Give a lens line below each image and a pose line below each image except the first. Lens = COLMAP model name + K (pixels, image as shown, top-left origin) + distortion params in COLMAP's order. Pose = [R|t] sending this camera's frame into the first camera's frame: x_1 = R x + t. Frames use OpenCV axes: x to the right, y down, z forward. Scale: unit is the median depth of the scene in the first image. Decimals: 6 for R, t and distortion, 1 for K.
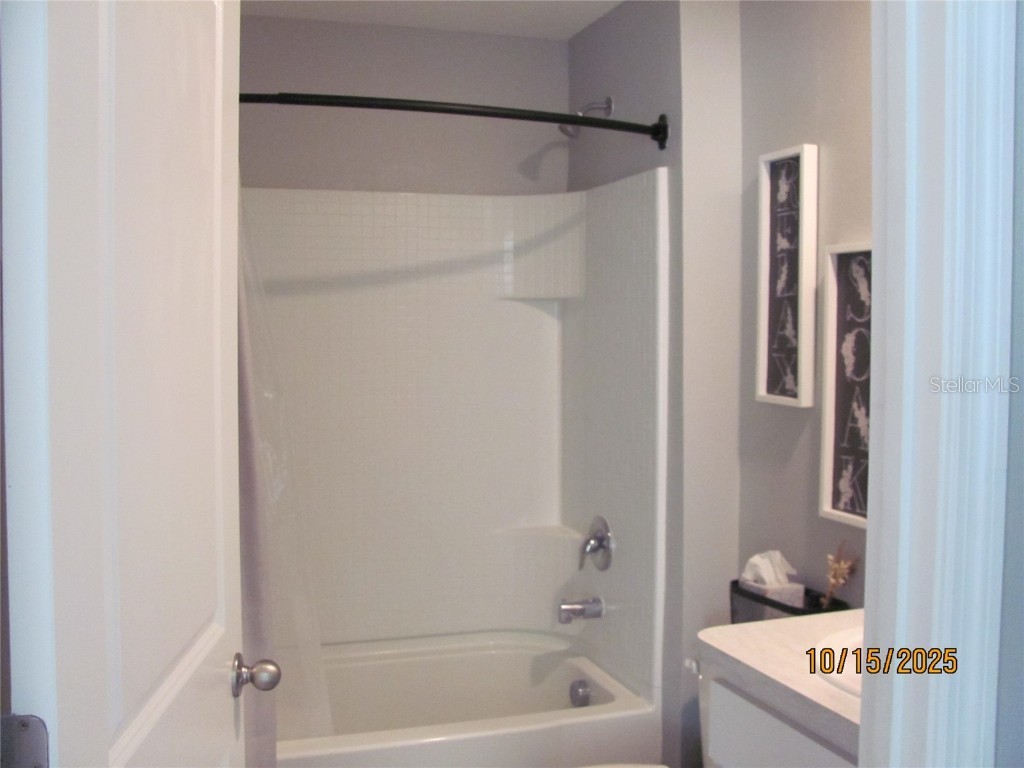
lens RADIAL K [[1085.3, 0, 529.8], [0, 1085.3, 383.3], [0, 0, 1]] dist [-0.219763, 0.275094]
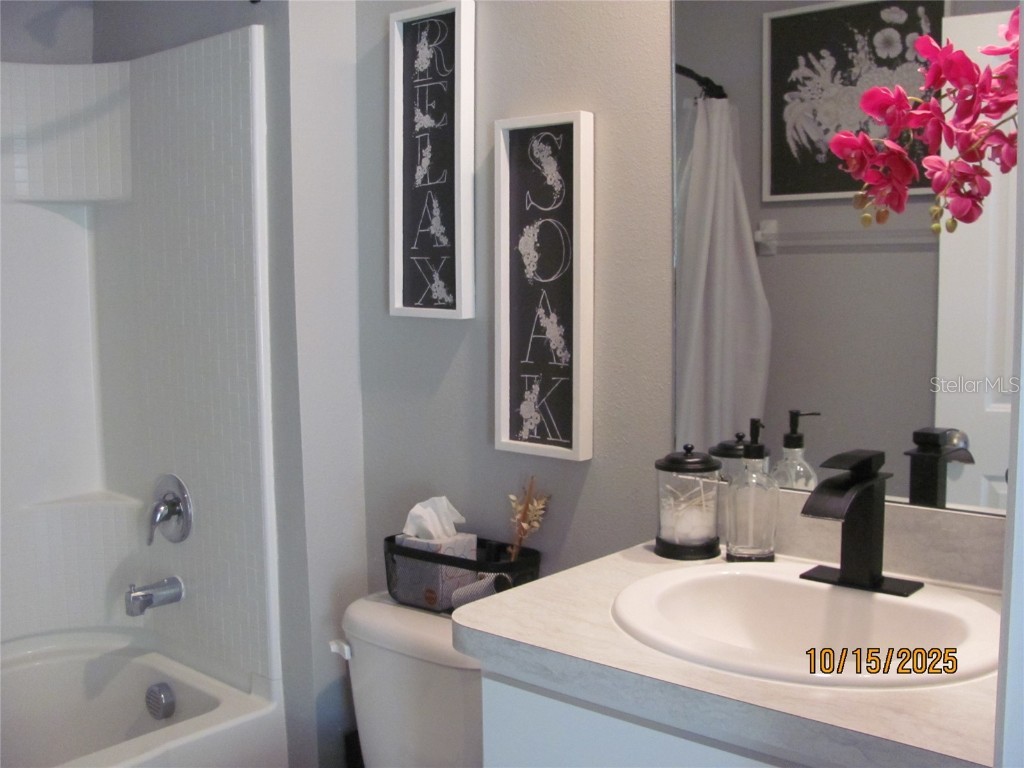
lens RADIAL K [[1085.3, 0, 529.8], [0, 1085.3, 383.3], [0, 0, 1]] dist [-0.219763, 0.275094]
pose [[0.863382, -0.060128, 0.500956, -0.115350], [0.033460, 0.997511, 0.062059, 0.020894], [-0.503441, -0.036819, 0.863245, 0.248148]]
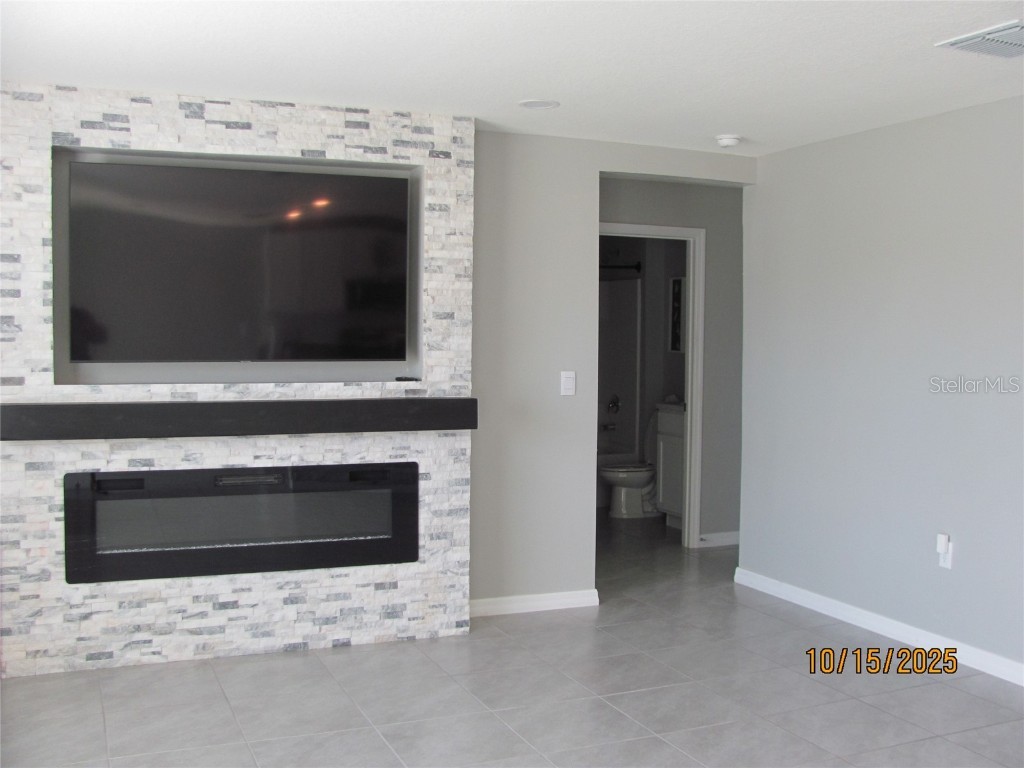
lens RADIAL K [[1085.3, 0, 529.8], [0, 1085.3, 383.3], [0, 0, 1]] dist [-0.219763, 0.275094]
pose [[0.997174, 0.005300, 0.074940, -0.471489], [-0.005169, 0.999985, -0.001932, 0.122989], [-0.074949, 0.001540, 0.997186, -2.332570]]
